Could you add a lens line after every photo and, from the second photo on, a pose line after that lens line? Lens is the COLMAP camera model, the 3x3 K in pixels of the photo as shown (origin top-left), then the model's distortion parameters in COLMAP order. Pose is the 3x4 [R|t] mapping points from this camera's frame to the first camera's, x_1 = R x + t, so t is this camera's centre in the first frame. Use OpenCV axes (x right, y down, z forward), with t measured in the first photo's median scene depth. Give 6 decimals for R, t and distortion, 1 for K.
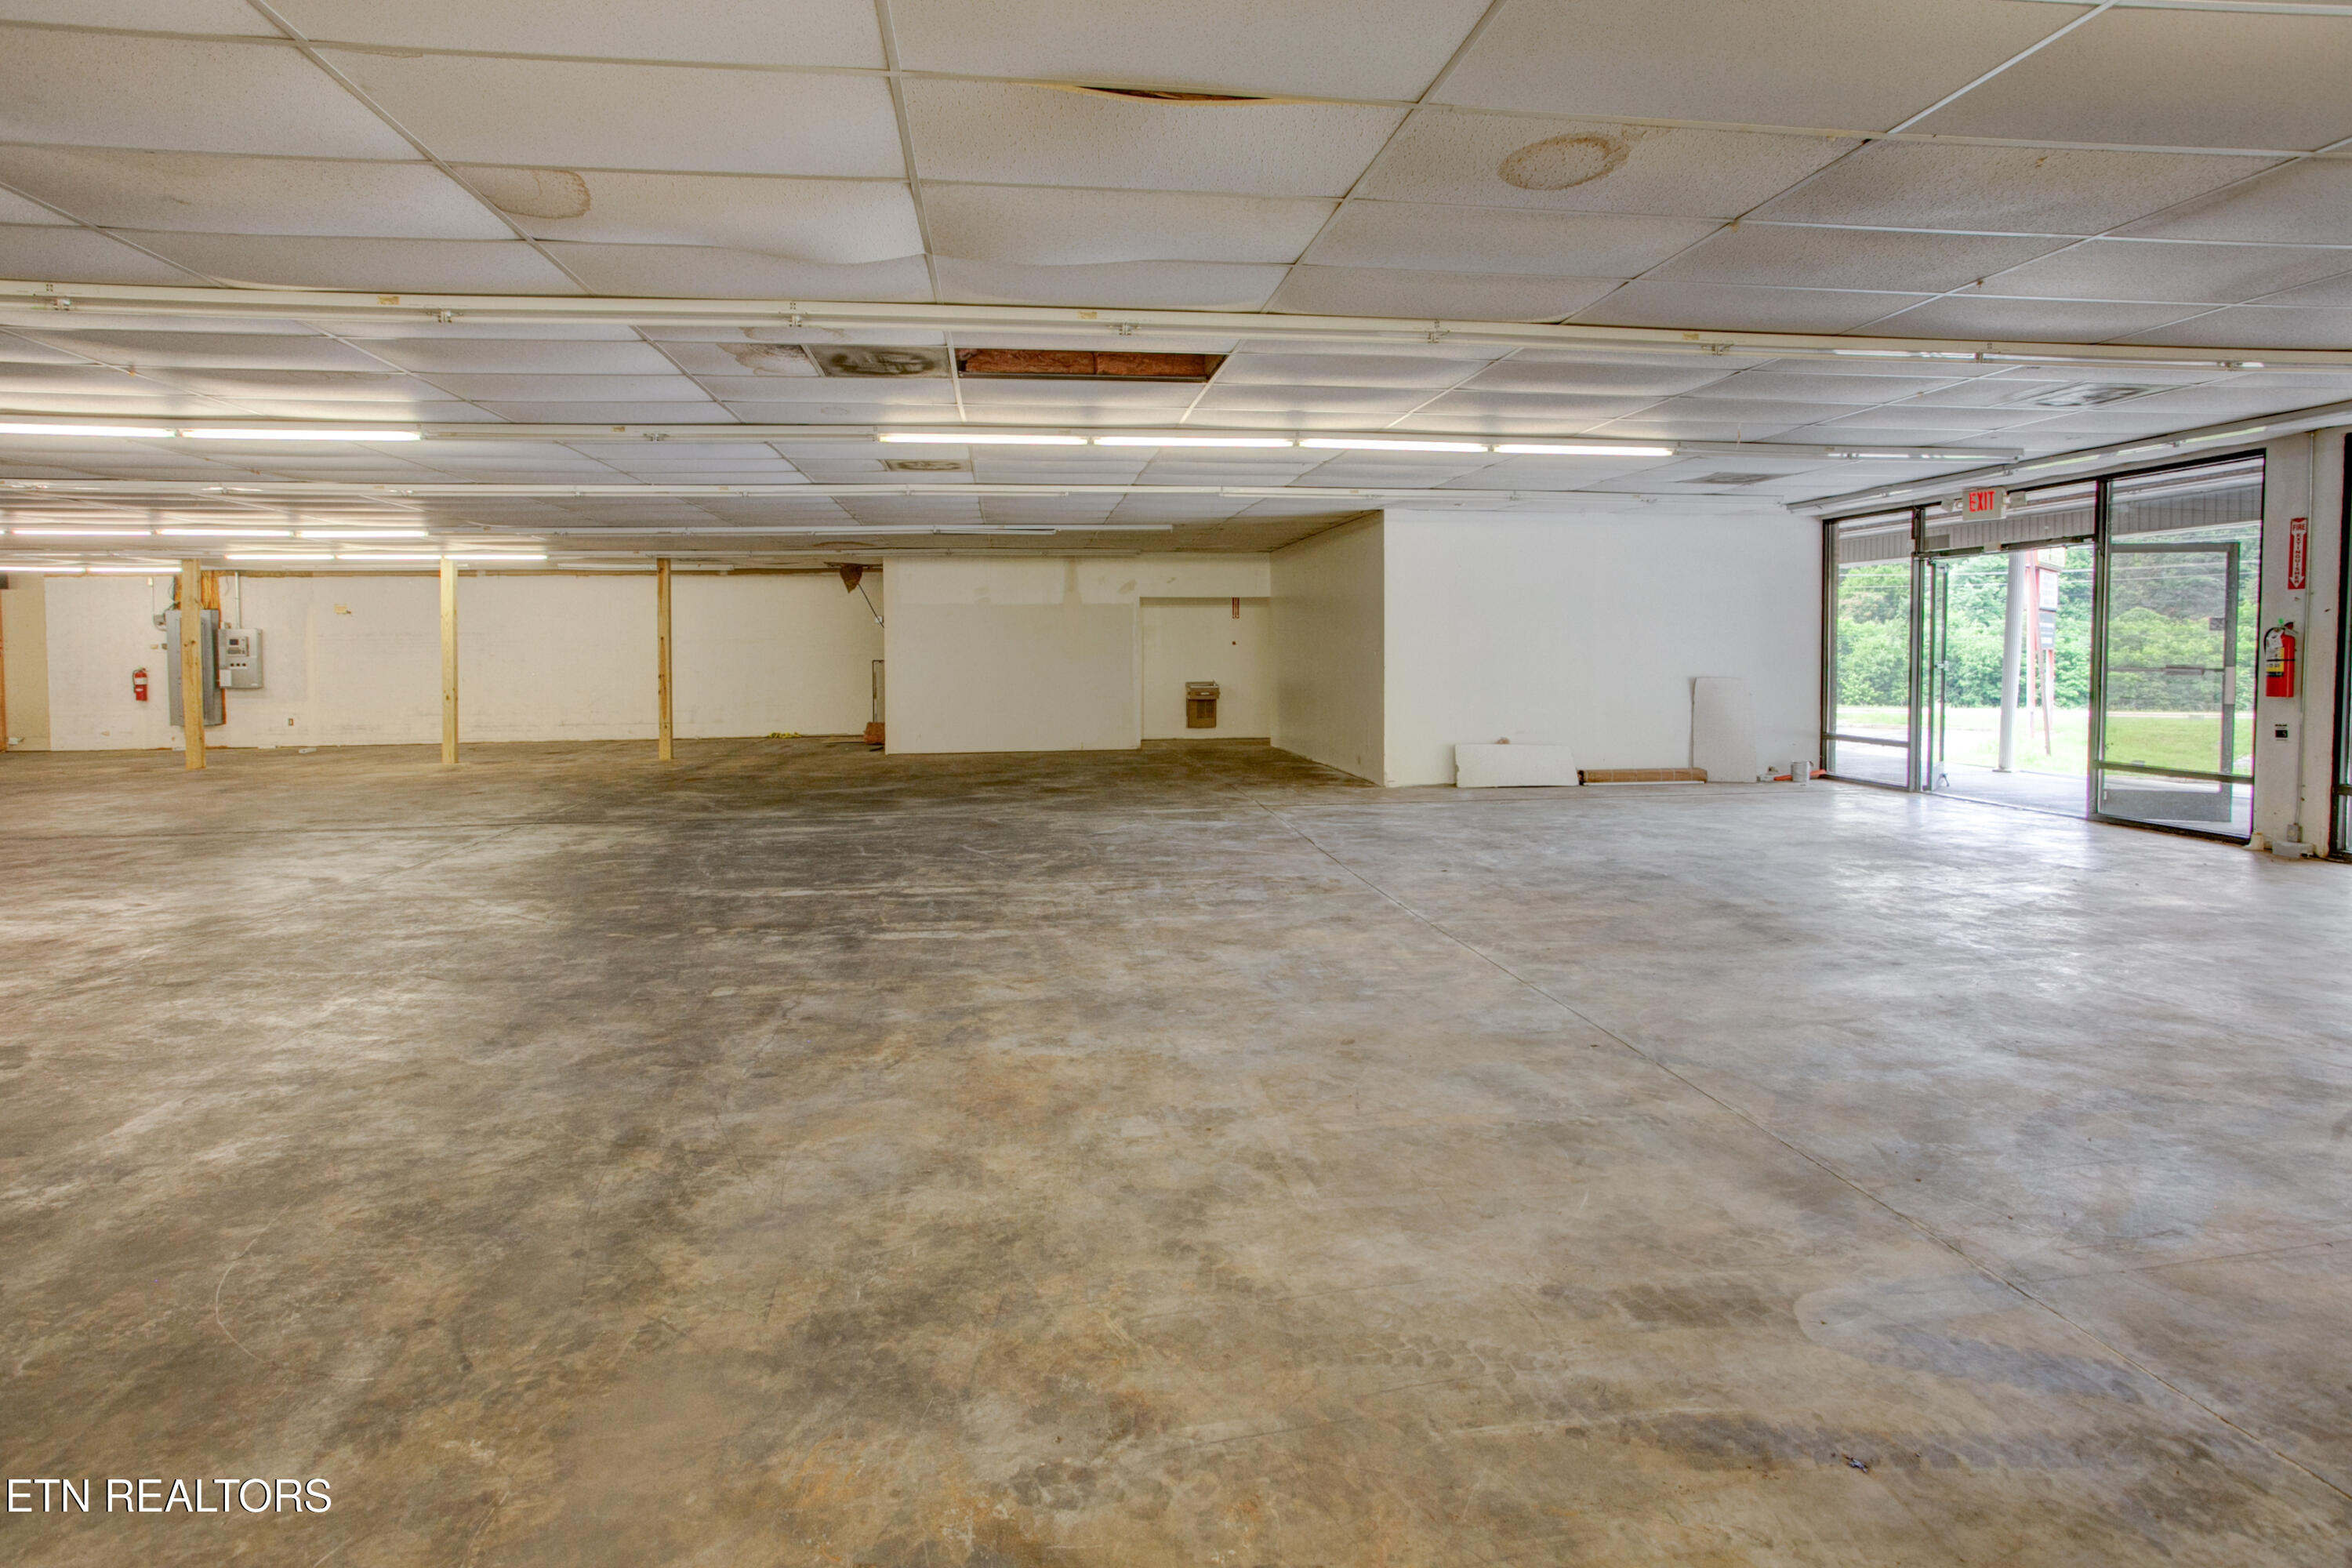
lens RADIAL K [[1202.4, 0, 1188.5], [0, 1202.4, 792.7], [0, 0, 1]] dist [-0.041837, 0.024378]
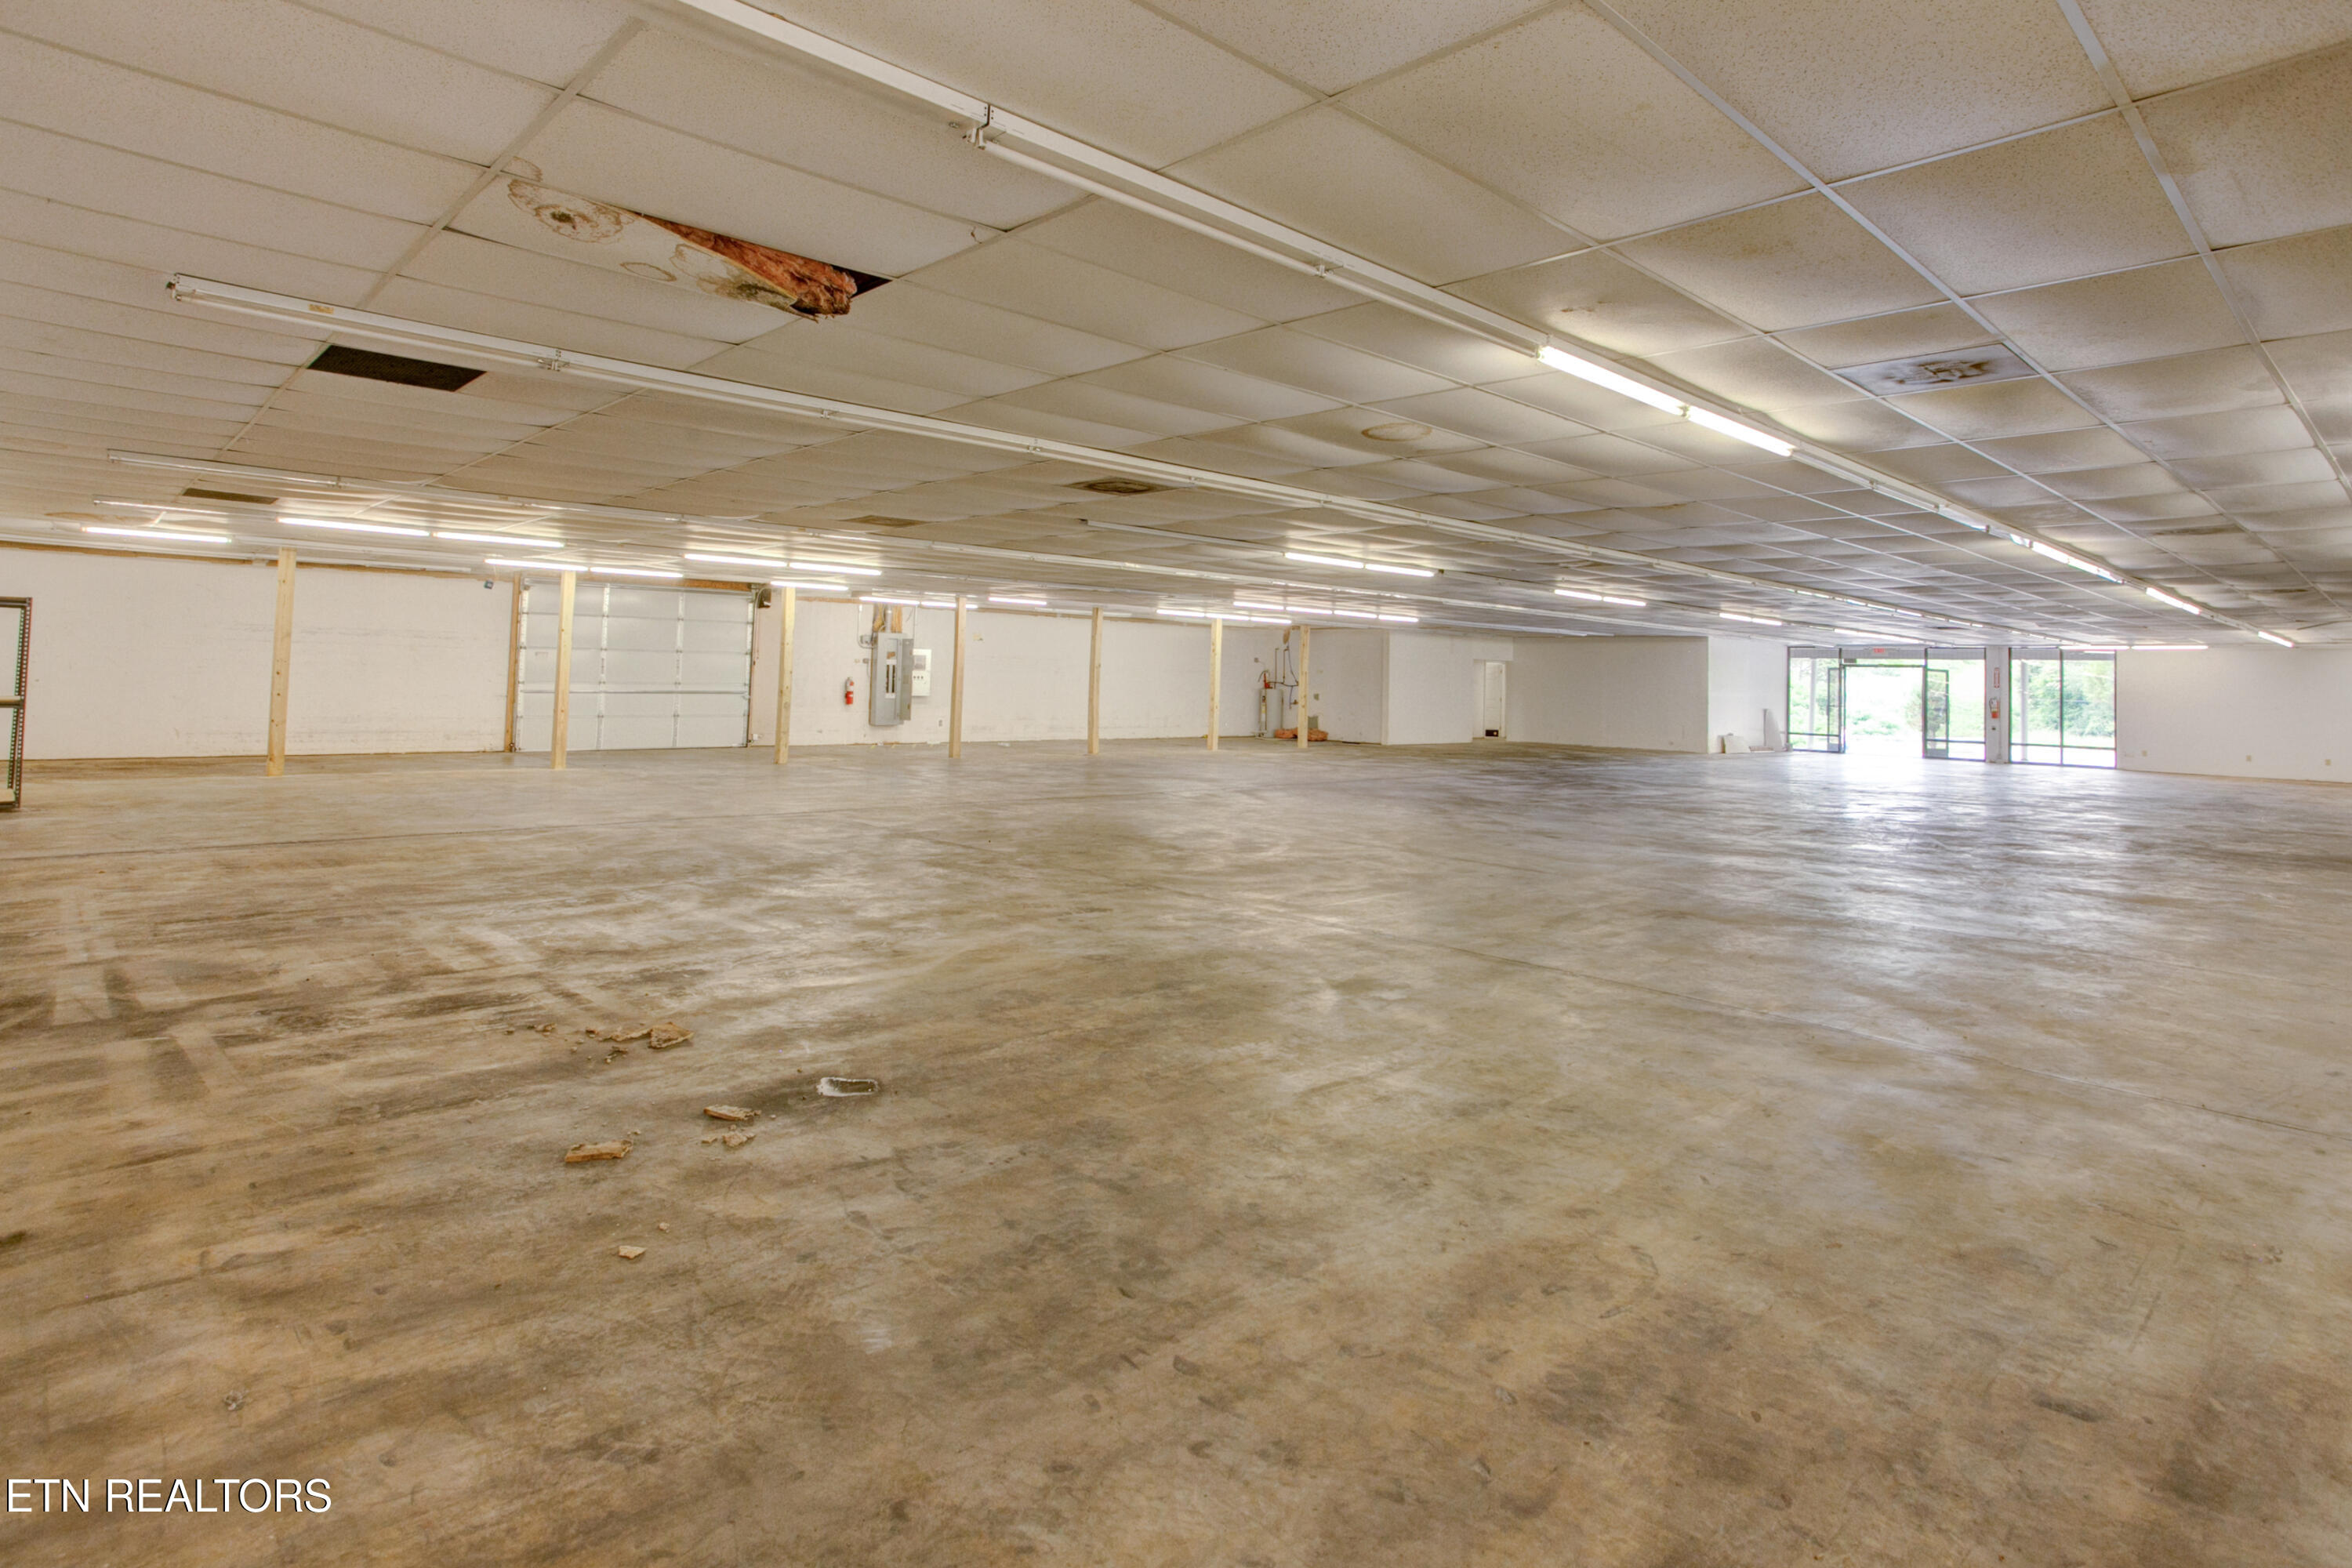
lens RADIAL K [[1202.4, 0, 1181.5], [0, 1202.4, 721.8], [0, 0, 1]] dist [-0.041837, 0.024378]
pose [[0.828000, 0.008527, 0.560664, -1.281710], [0.034172, 0.997259, -0.065633, 0.033215], [-0.559686, 0.073503, 0.825438, -0.219613]]
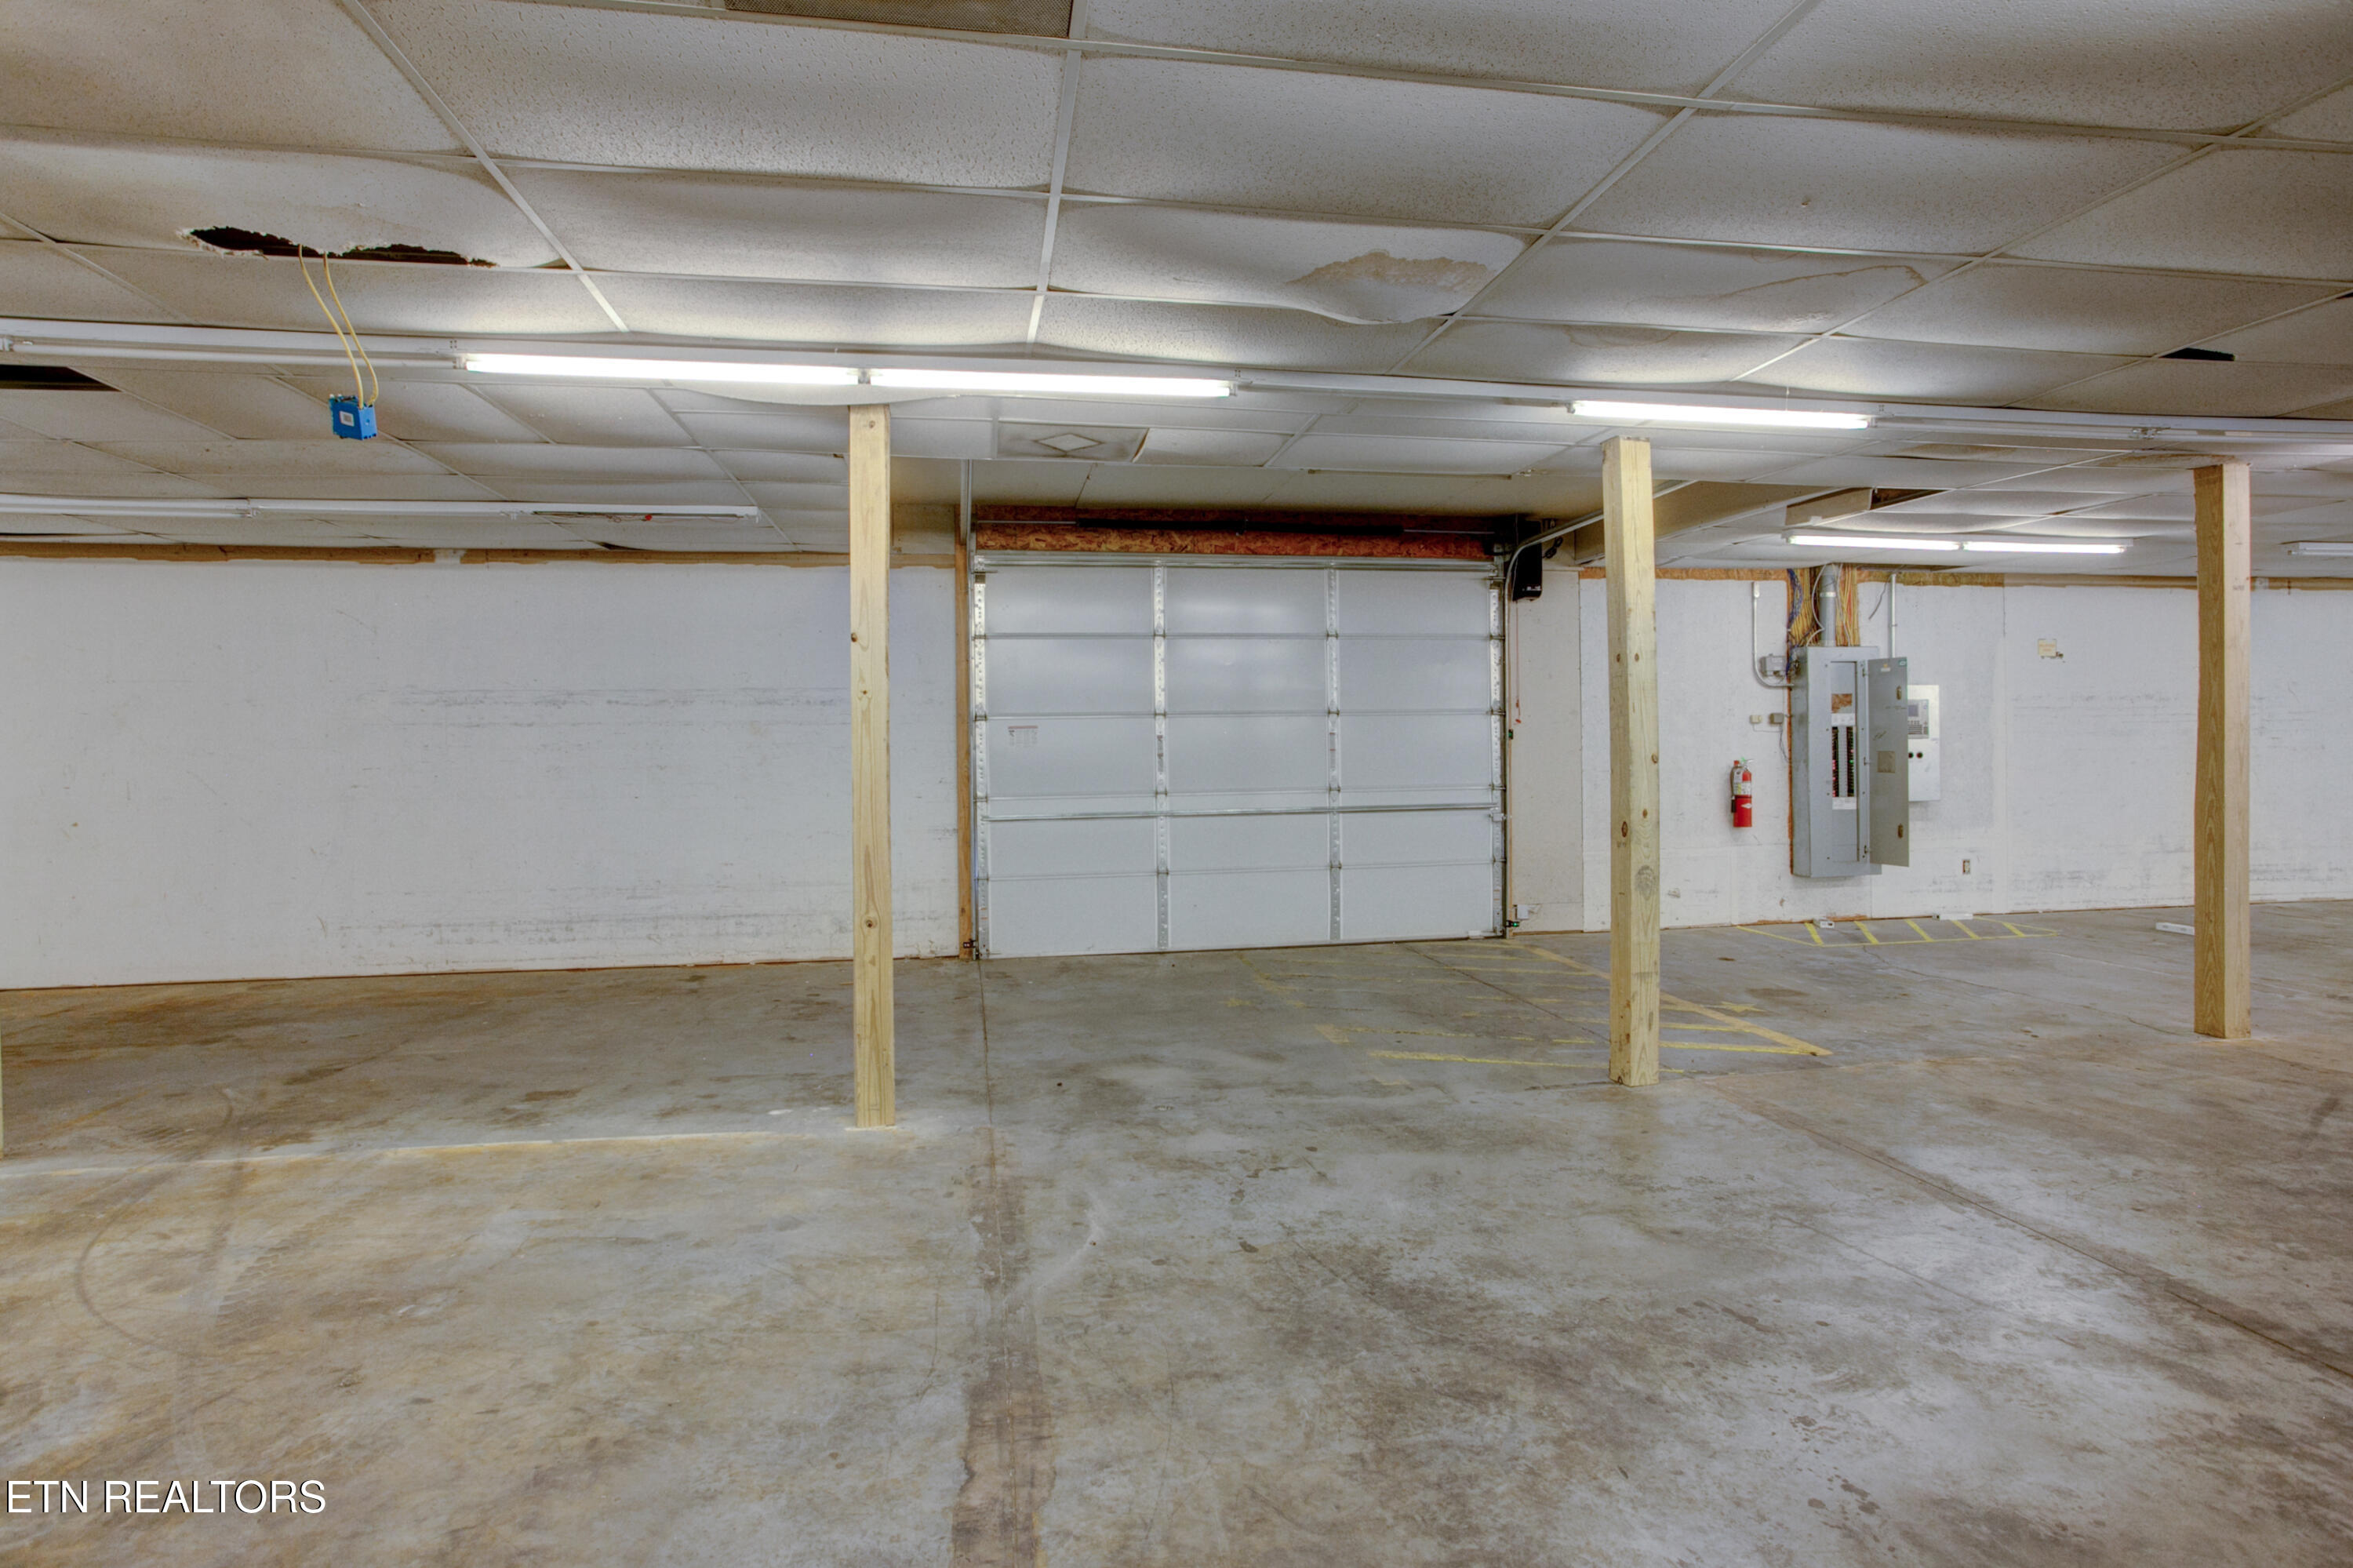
lens RADIAL K [[1203.0, 0, 1184.1], [0, 1203.0, 767.2], [0, 0, 1]] dist [-0.041837, 0.024378]
pose [[0.999911, -0.005374, 0.012229, -1.112238], [0.006644, 0.994311, -0.106307, -0.050635], [-0.011588, 0.106379, 0.994258, 0.491809]]
